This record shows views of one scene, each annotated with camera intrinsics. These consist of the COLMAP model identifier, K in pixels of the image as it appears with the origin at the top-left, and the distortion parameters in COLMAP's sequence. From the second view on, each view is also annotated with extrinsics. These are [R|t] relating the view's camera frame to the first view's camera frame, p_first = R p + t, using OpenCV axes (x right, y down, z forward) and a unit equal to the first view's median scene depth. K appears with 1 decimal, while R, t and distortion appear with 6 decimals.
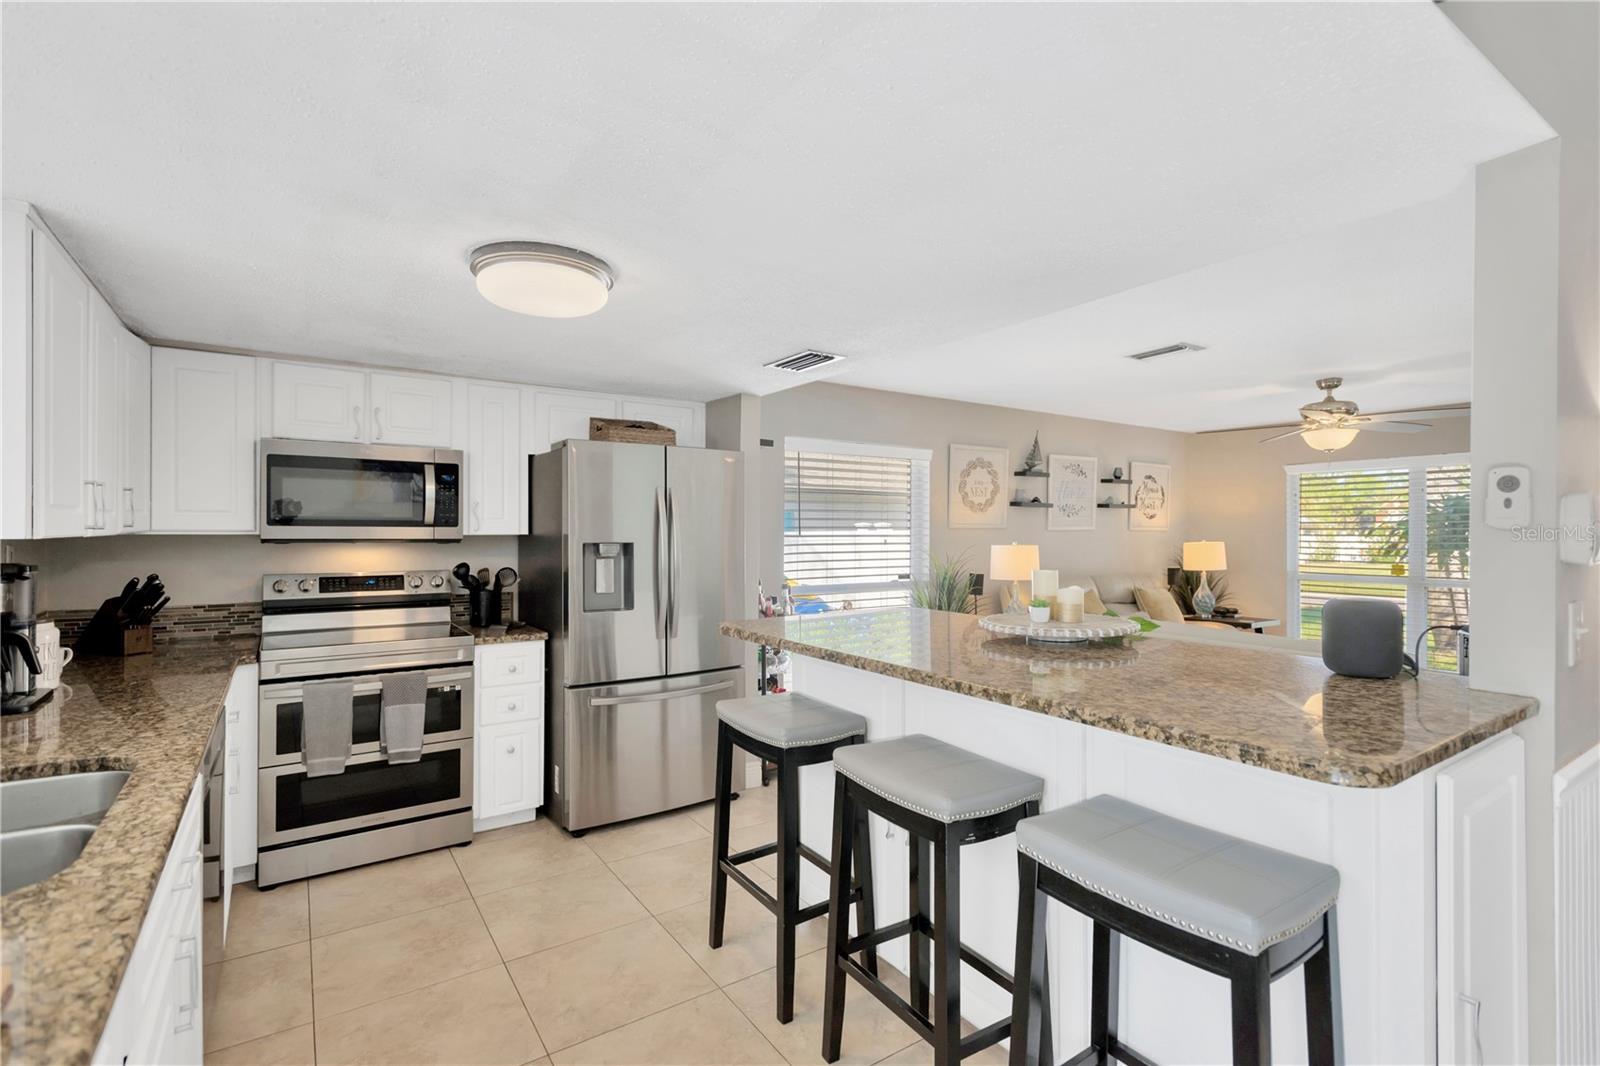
lens RADIAL K [[748.2, 0, 804.0], [0, 748.2, 528.5], [0, 0, 1]] dist [0.017581, -0.000041]
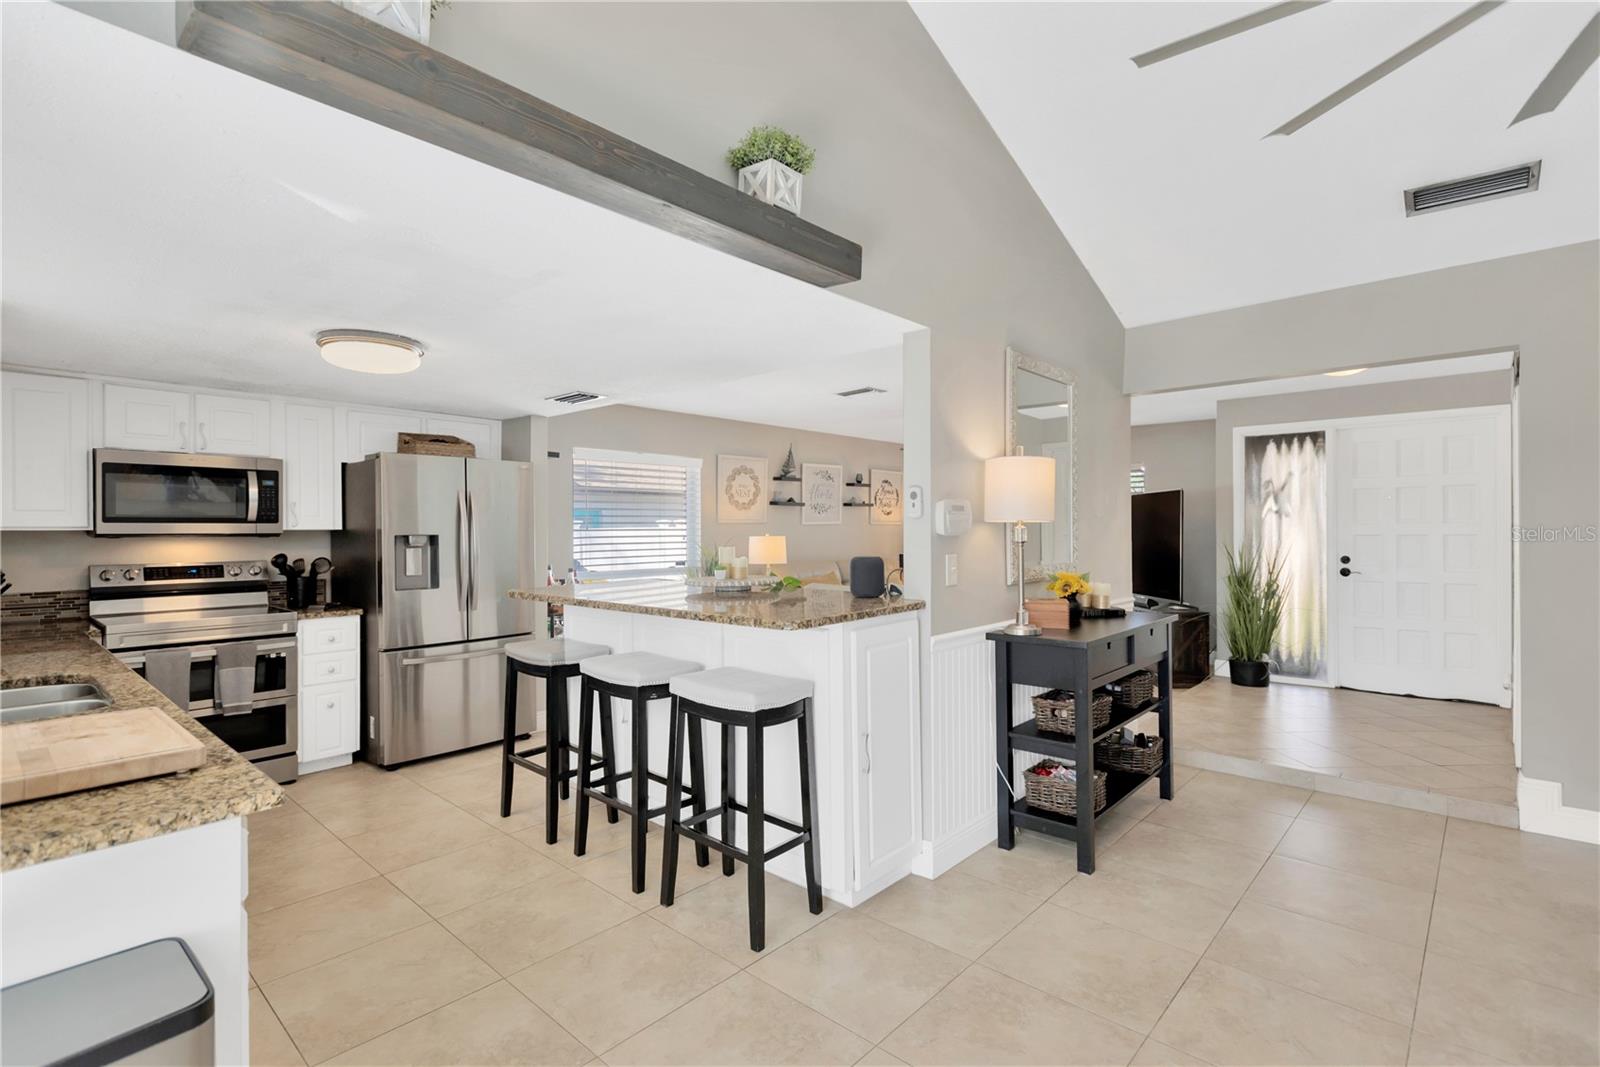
lens RADIAL K [[745.6, 0, 797.9], [0, 745.6, 525.9], [0, 0, 1]] dist [0.018799, -0.005703]
pose [[0.973400, -0.007242, 0.228996, 0.071525], [0.007392, 0.999973, 0.000201, 0.007945], [-0.228991, 0.001497, 0.973427, -0.358862]]
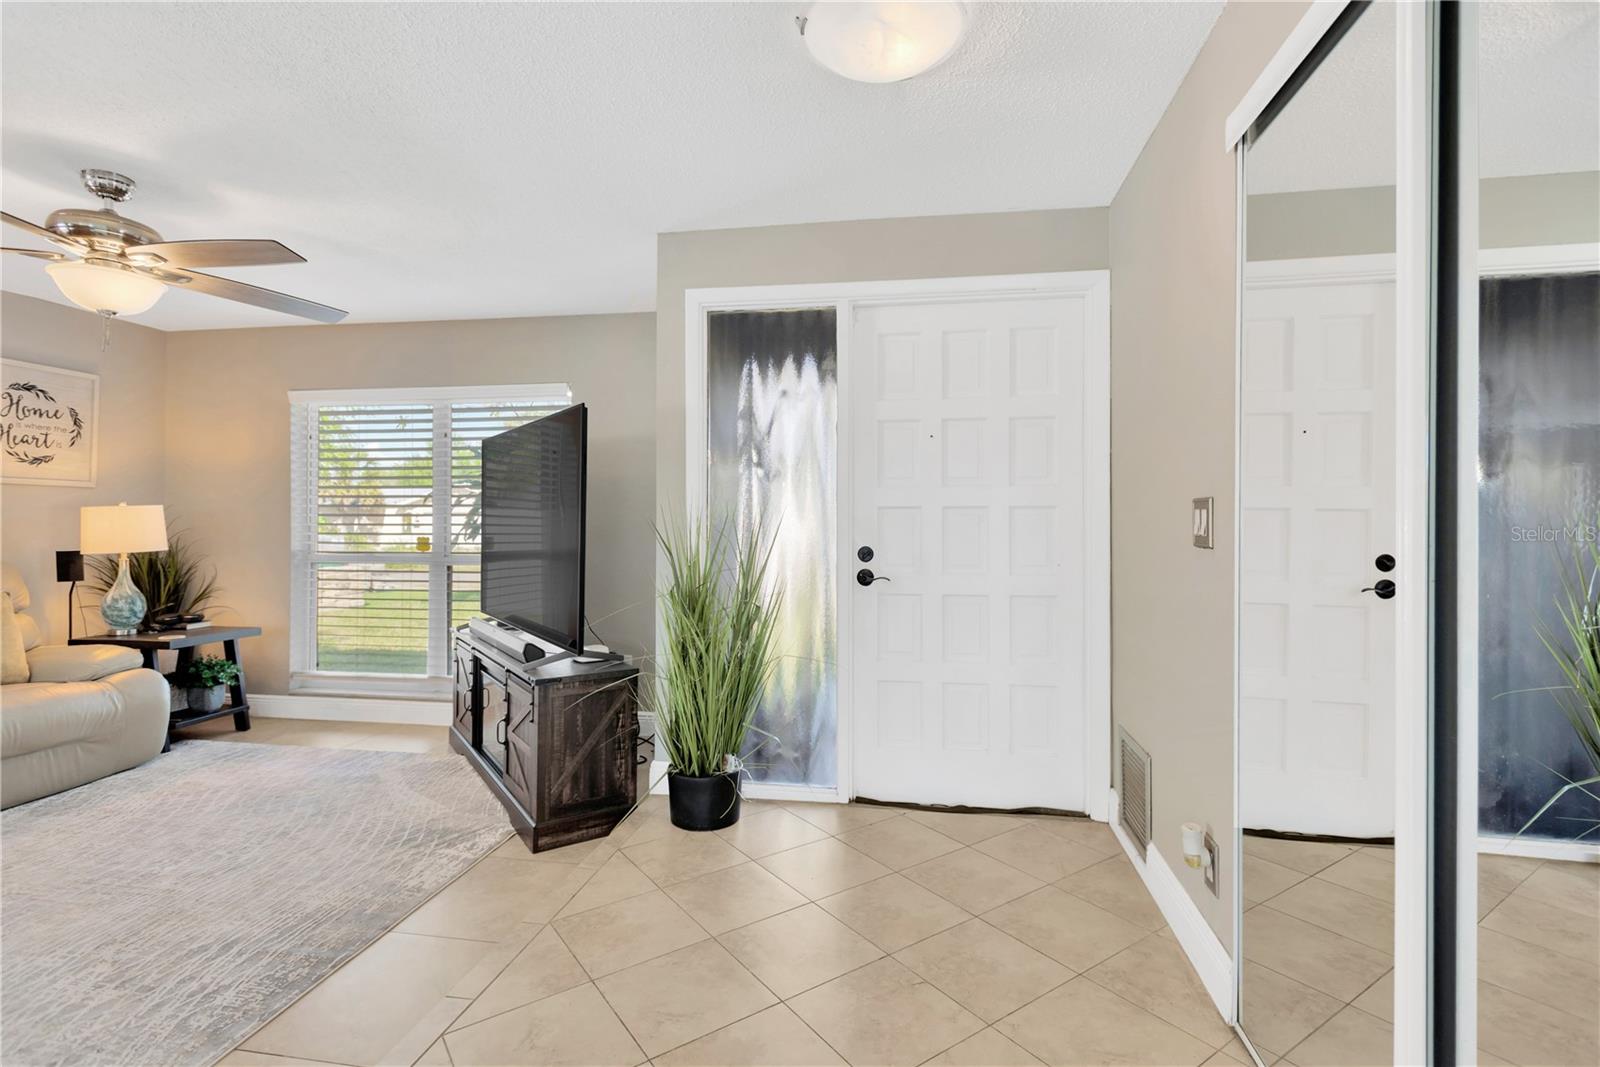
lens RADIAL K [[750.5, 0, 797.7], [0, 750.5, 514.8], [0, 0, 1]] dist [0.018817, -0.008654]
pose [[0.688728, 0.003868, 0.725009, 0.941621], [-0.005061, 0.999987, -0.000528, 0.047034], [-0.725002, -0.003306, 0.688739, 0.438985]]
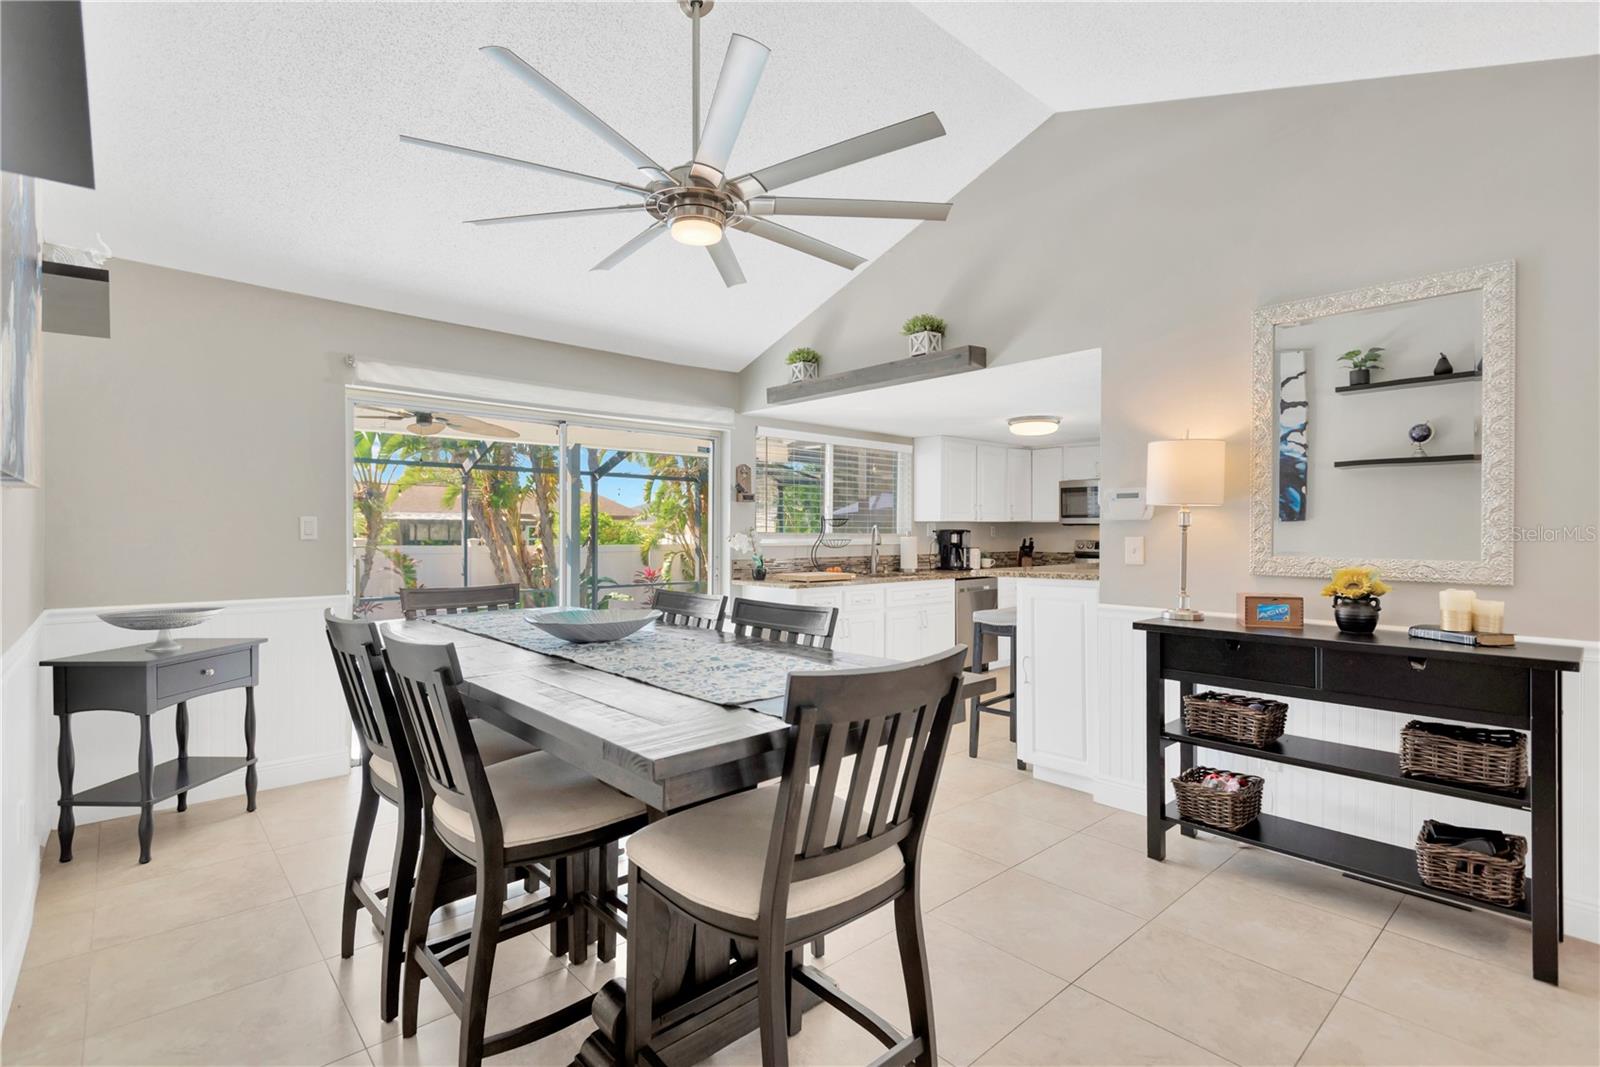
lens RADIAL K [[745.6, 0, 797.9], [0, 745.6, 525.9], [0, 0, 1]] dist [0.018799, -0.005703]
pose [[0.135505, -0.010801, -0.990718, 1.336265], [0.003178, 0.999940, -0.010466, 0.037084], [0.990772, -0.001731, 0.135531, -0.121316]]
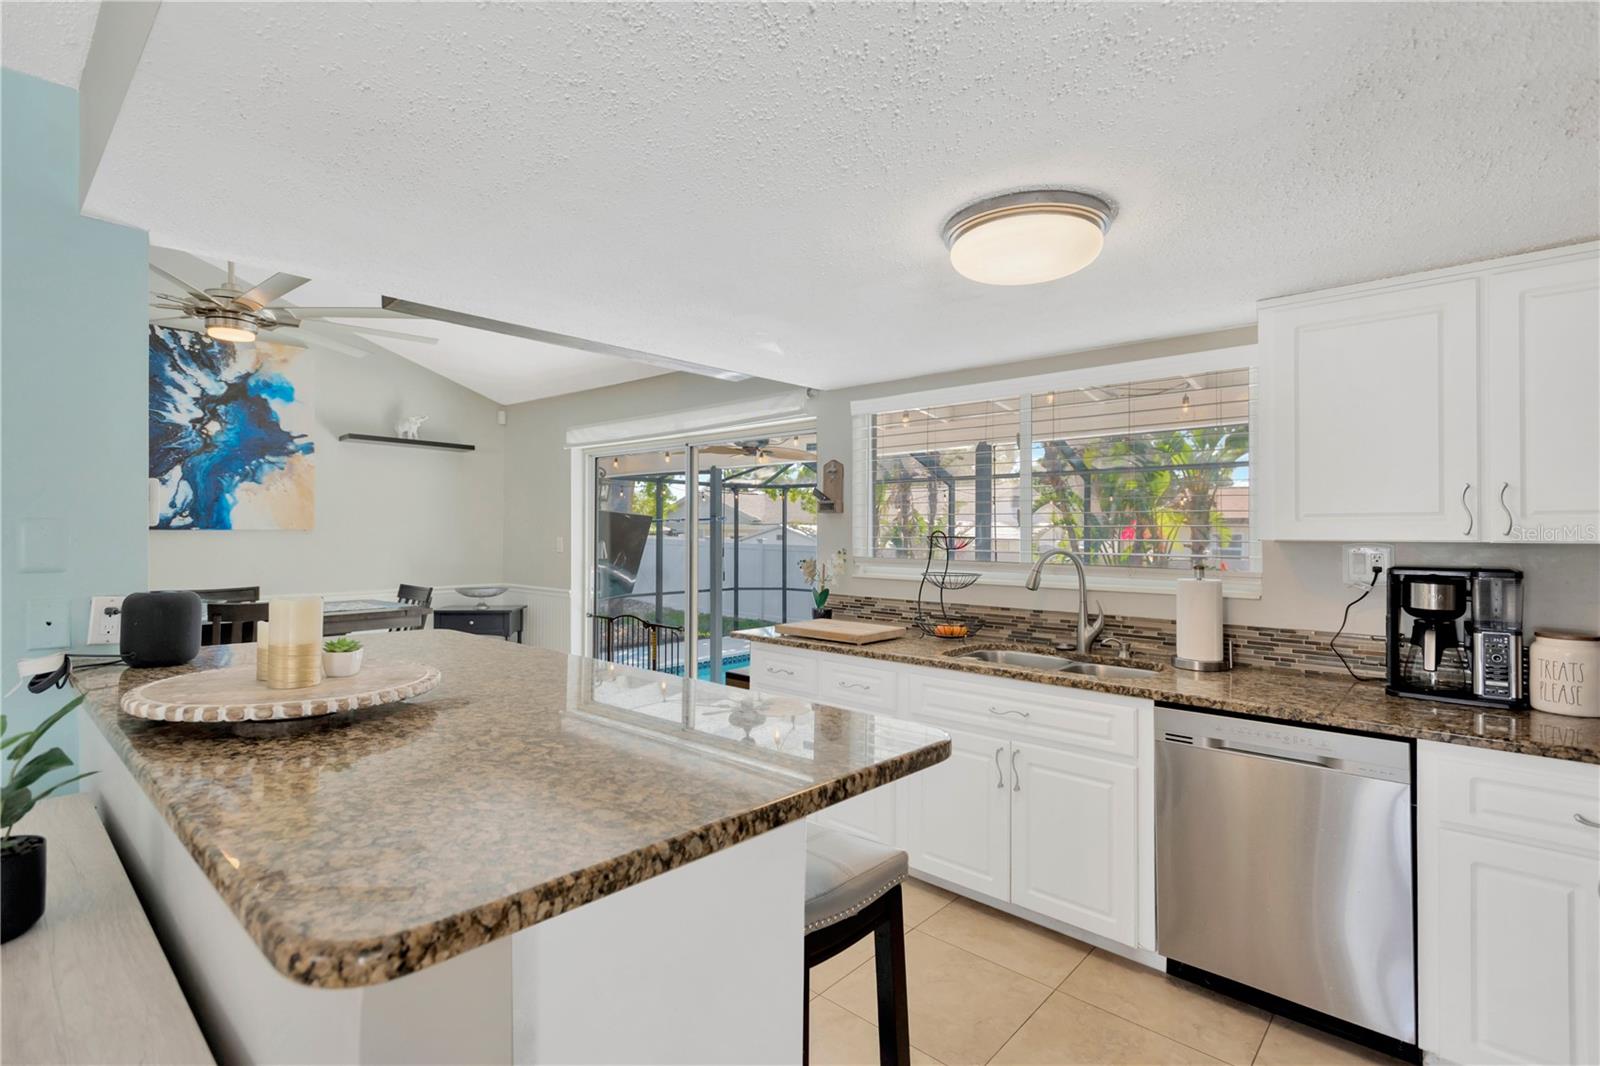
lens RADIAL K [[745.6, 0, 797.9], [0, 745.6, 525.4], [0, 0, 1]] dist [0.018799, -0.005703]
pose [[-0.969386, -0.011207, -0.245287, 0.071618], [-0.007388, 0.999837, -0.016482, 0.006418], [0.245432, -0.014165, -0.969310, 1.065053]]
